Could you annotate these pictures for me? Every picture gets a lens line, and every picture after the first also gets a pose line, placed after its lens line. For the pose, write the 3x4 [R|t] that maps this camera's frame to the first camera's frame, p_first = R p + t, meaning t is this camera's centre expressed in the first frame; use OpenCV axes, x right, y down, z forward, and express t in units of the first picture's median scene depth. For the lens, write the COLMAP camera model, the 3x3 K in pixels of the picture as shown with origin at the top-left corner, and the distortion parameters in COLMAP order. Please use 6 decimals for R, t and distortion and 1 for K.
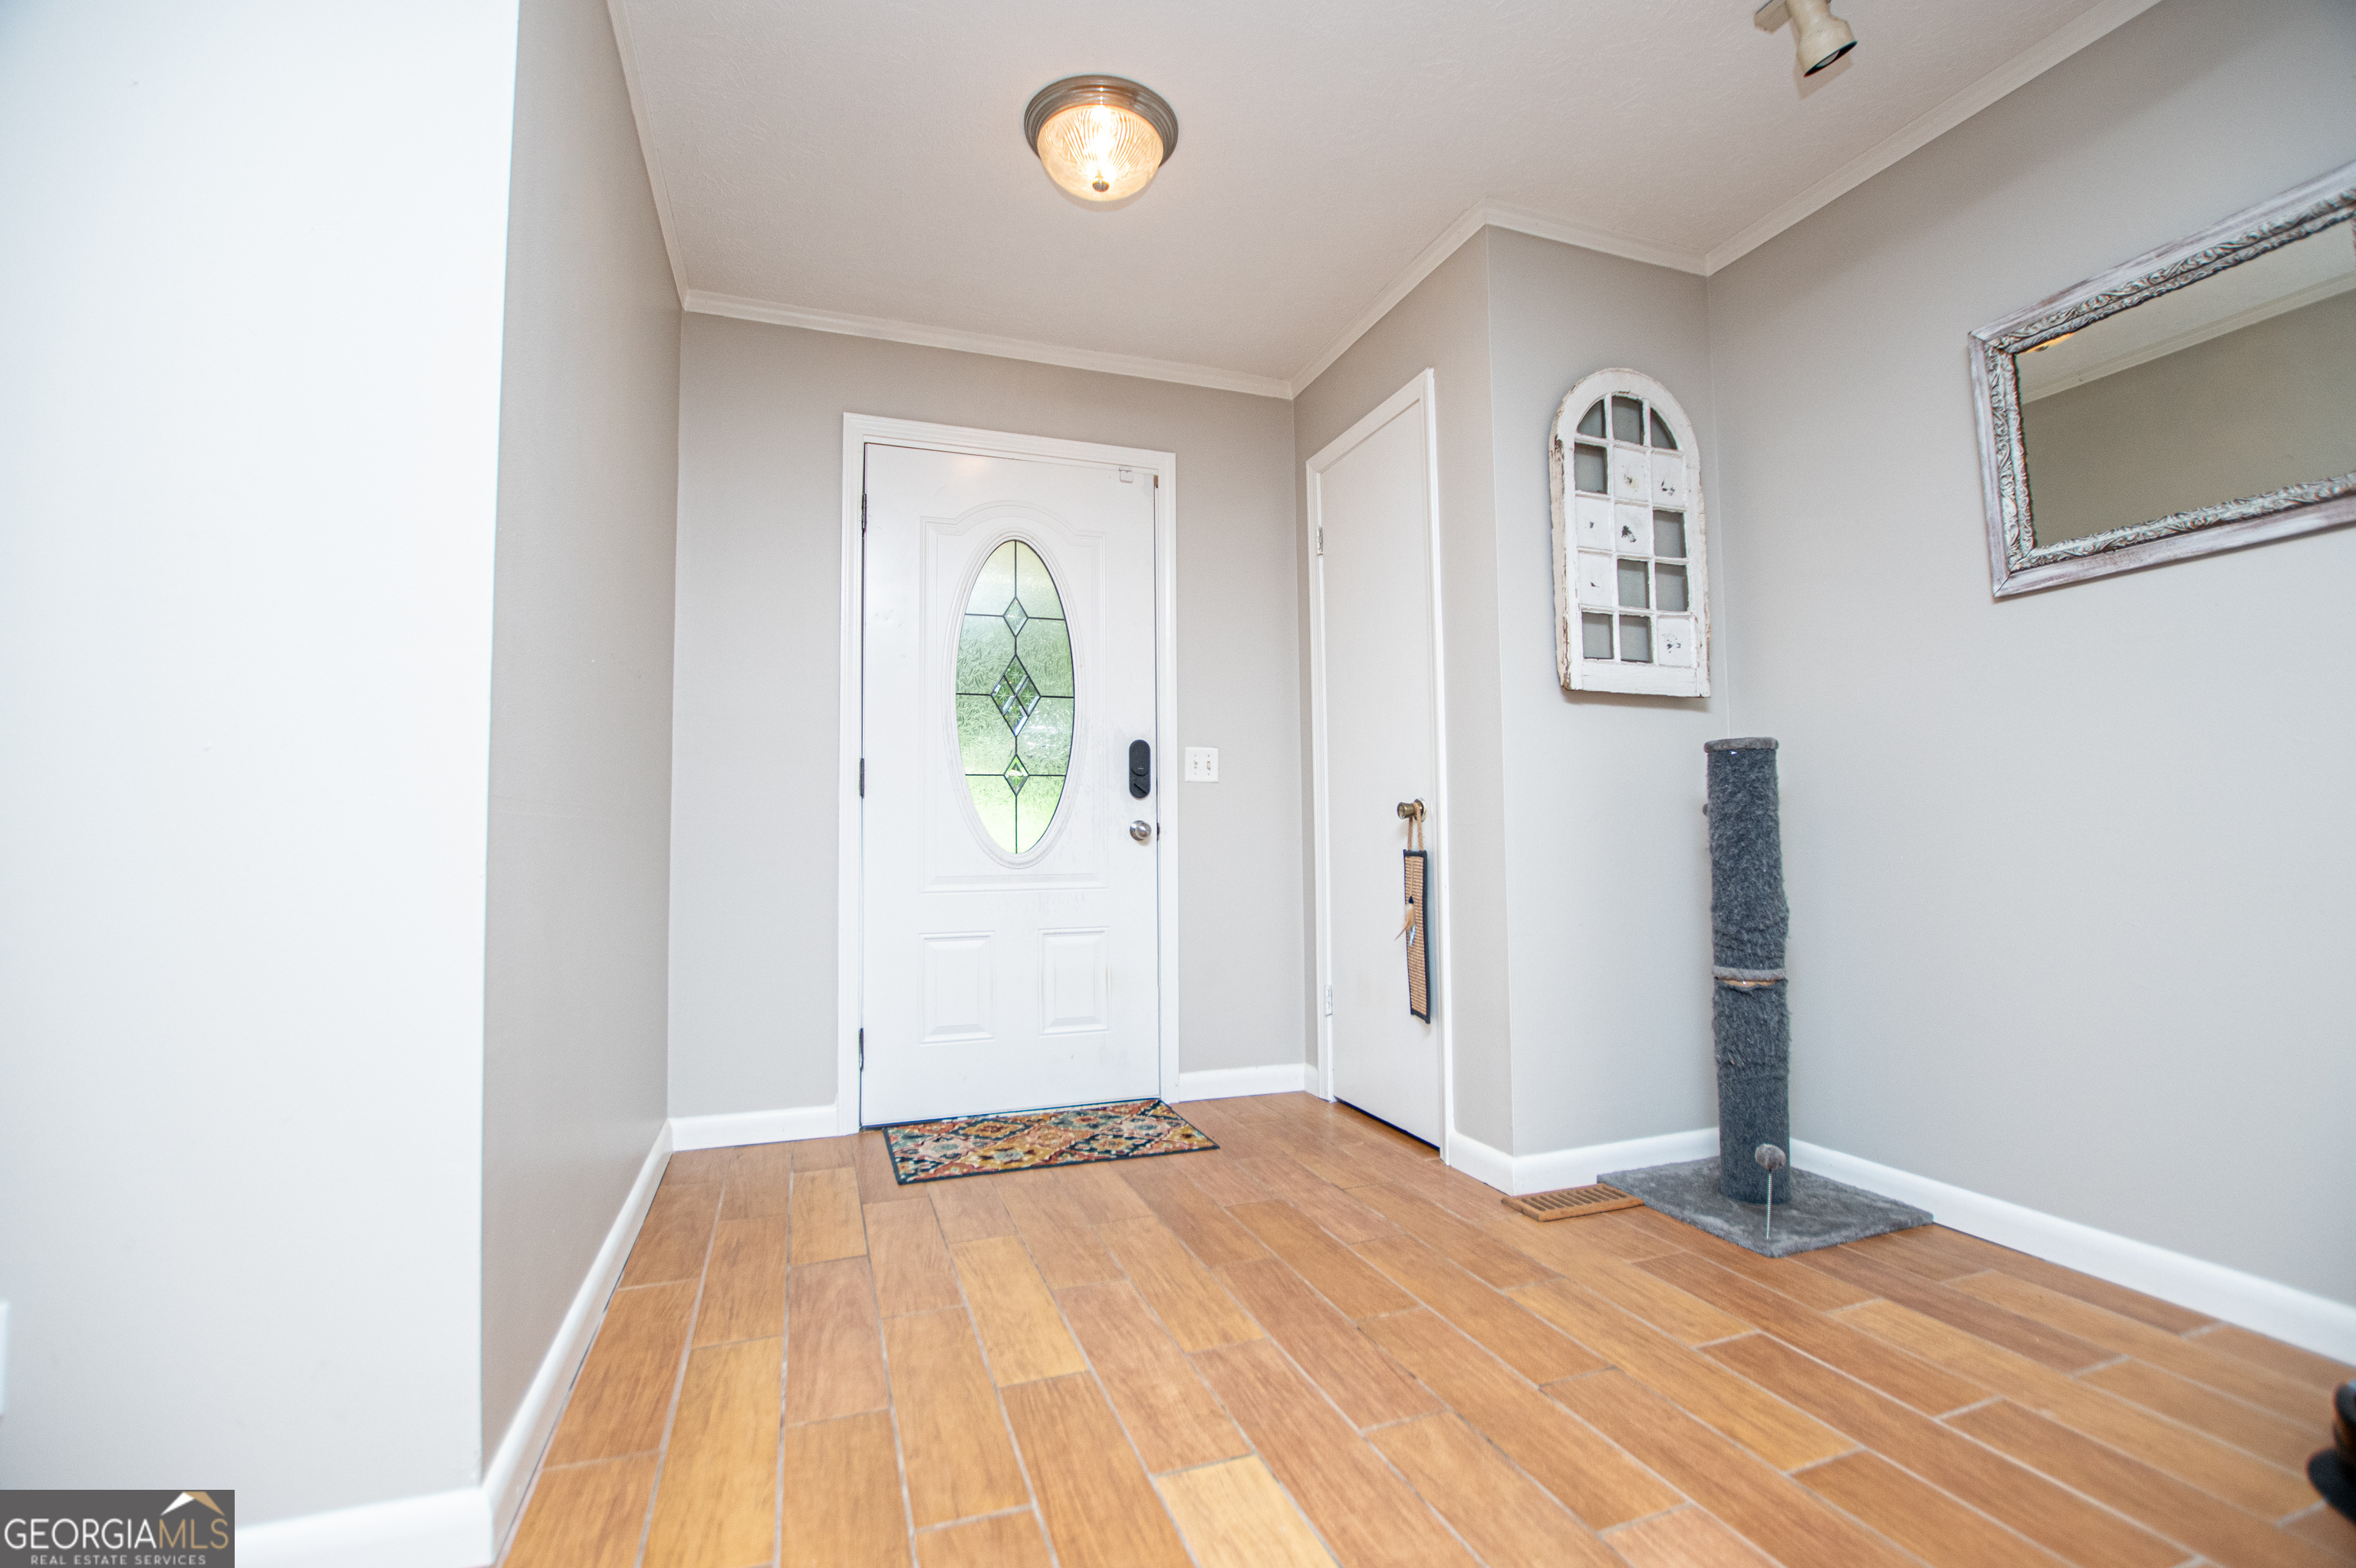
lens RADIAL K [[1038.1, 0, 1178.5], [0, 1038.1, 777.3], [0, 0, 1]] dist [-0.030411, 0.003458]
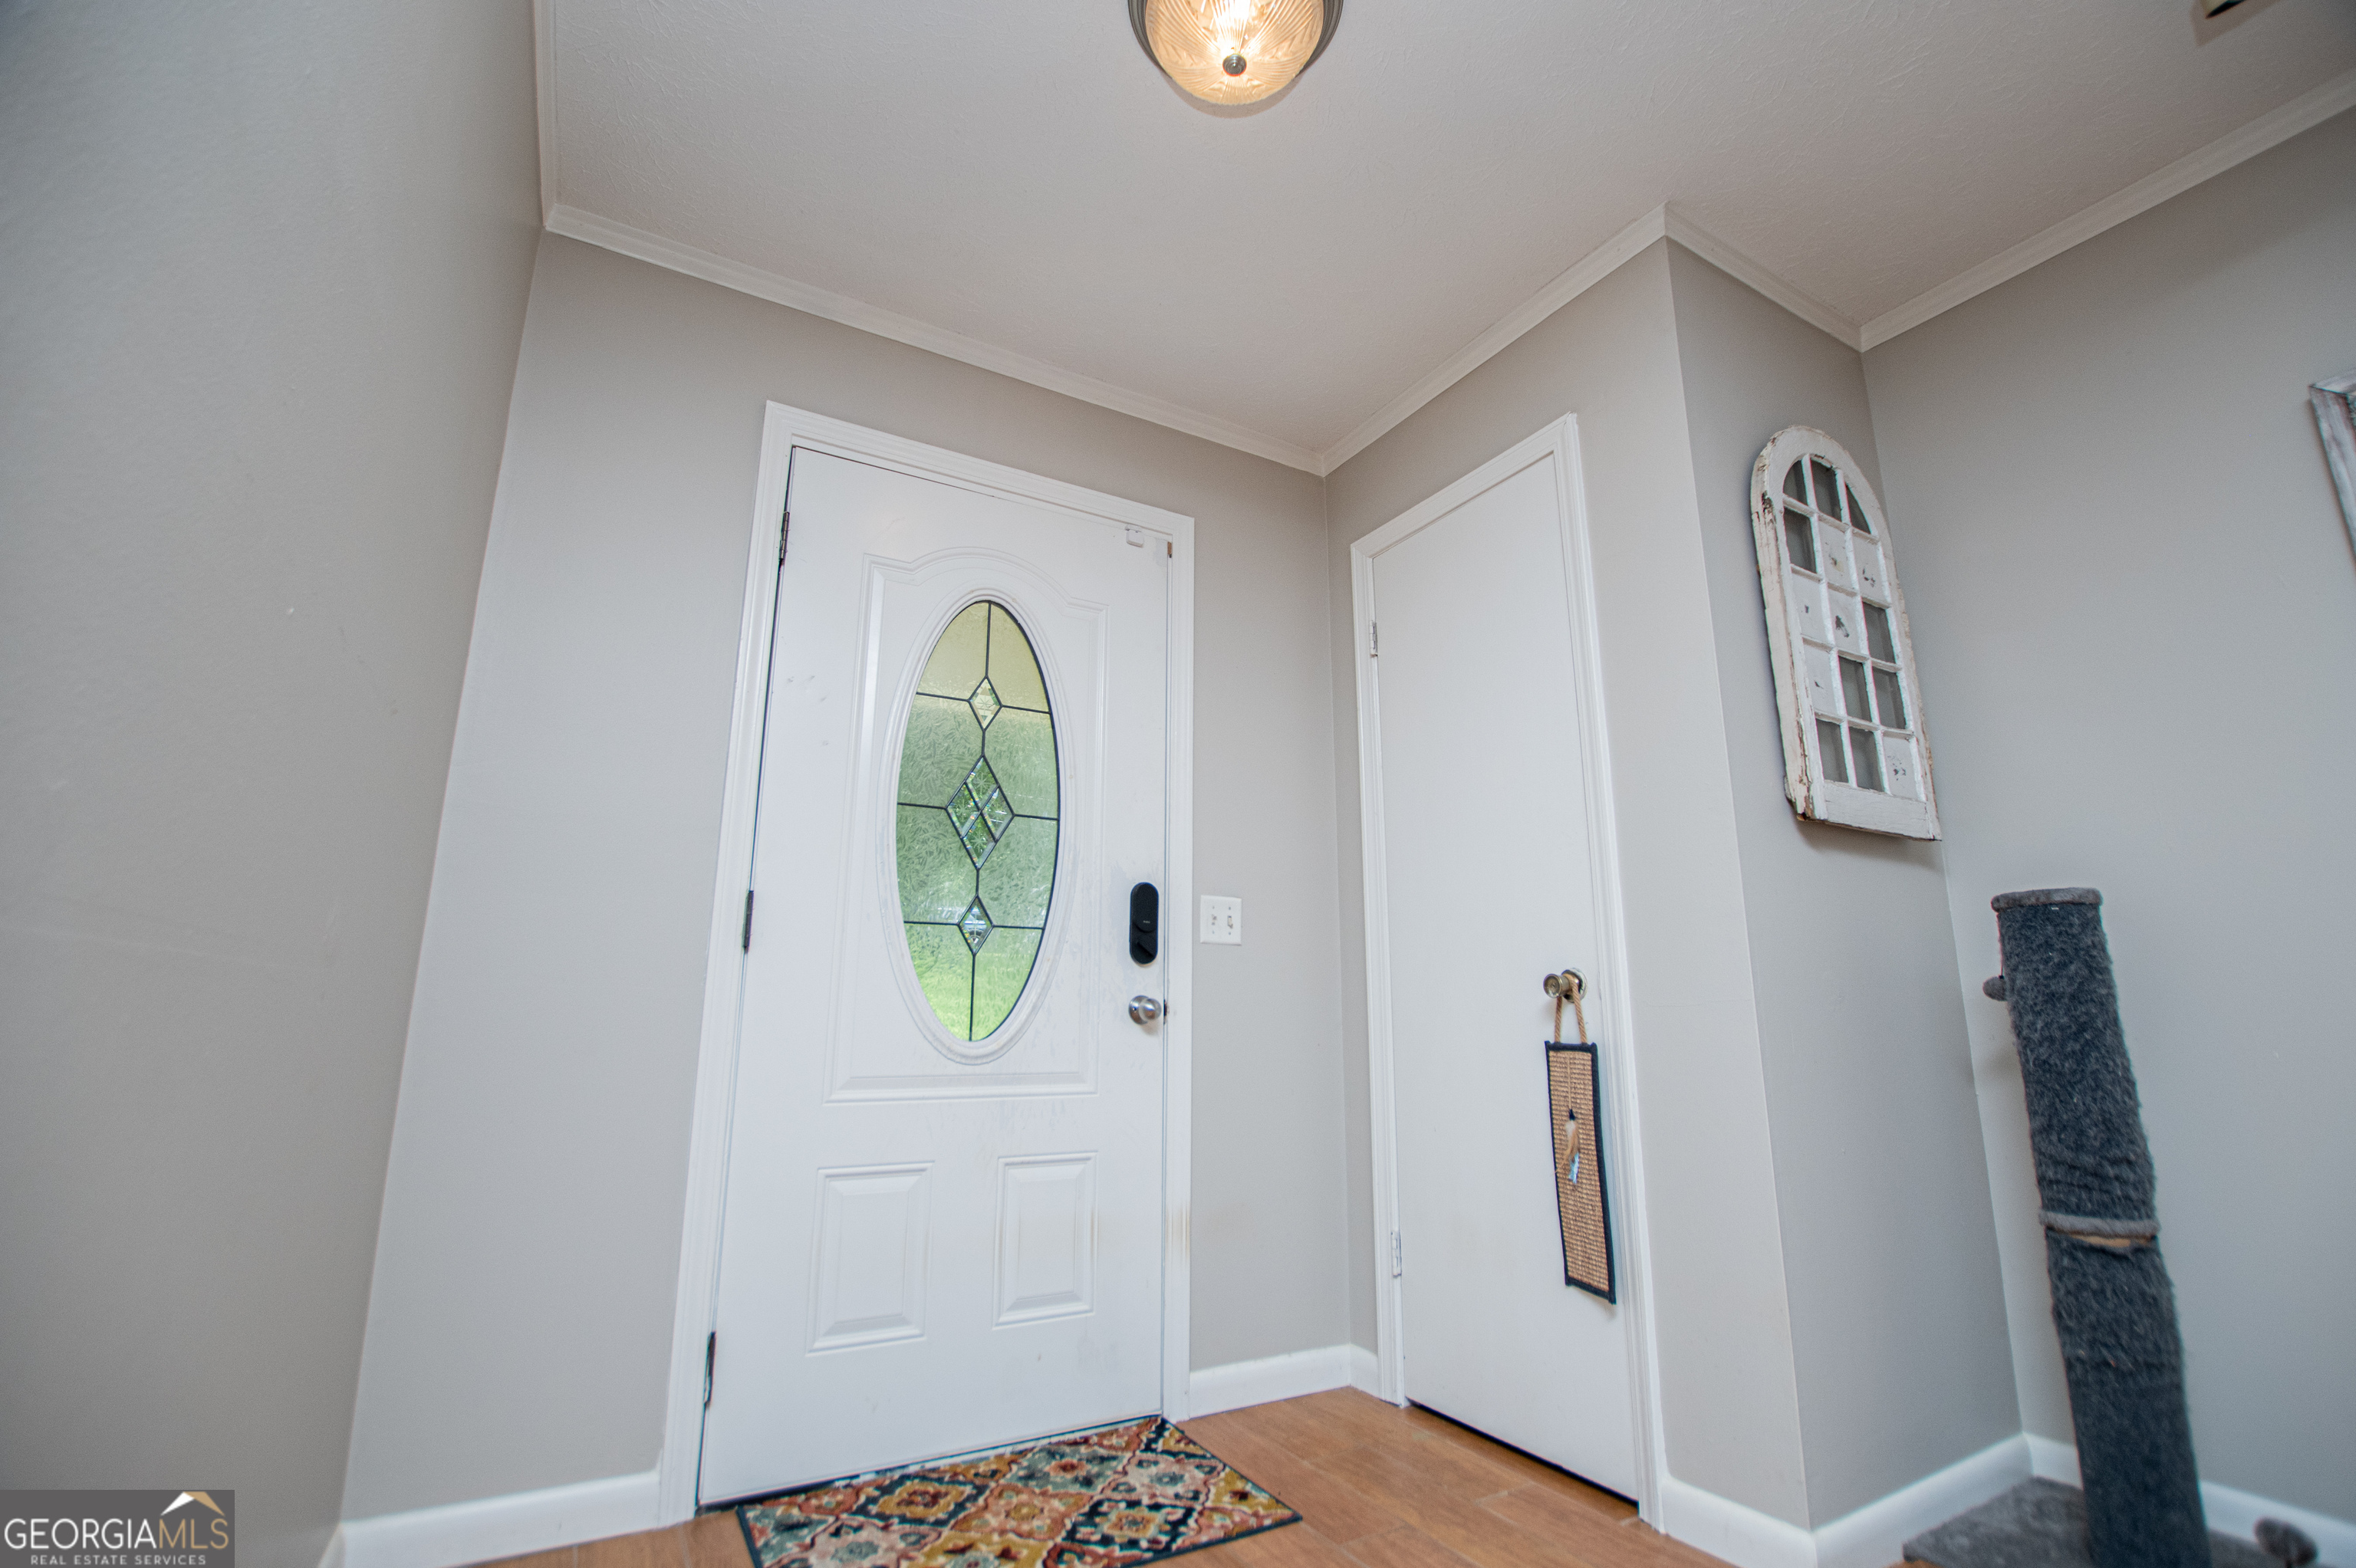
lens RADIAL K [[1038.1, 0, 1182.7], [0, 1038.1, 780.9], [0, 0, 1]] dist [-0.030411, 0.003458]
pose [[0.983027, 0.052428, 0.175809, -0.165181], [-0.022289, 0.985328, -0.169209, 0.018851], [-0.182100, 0.162418, 0.969773, 0.325573]]
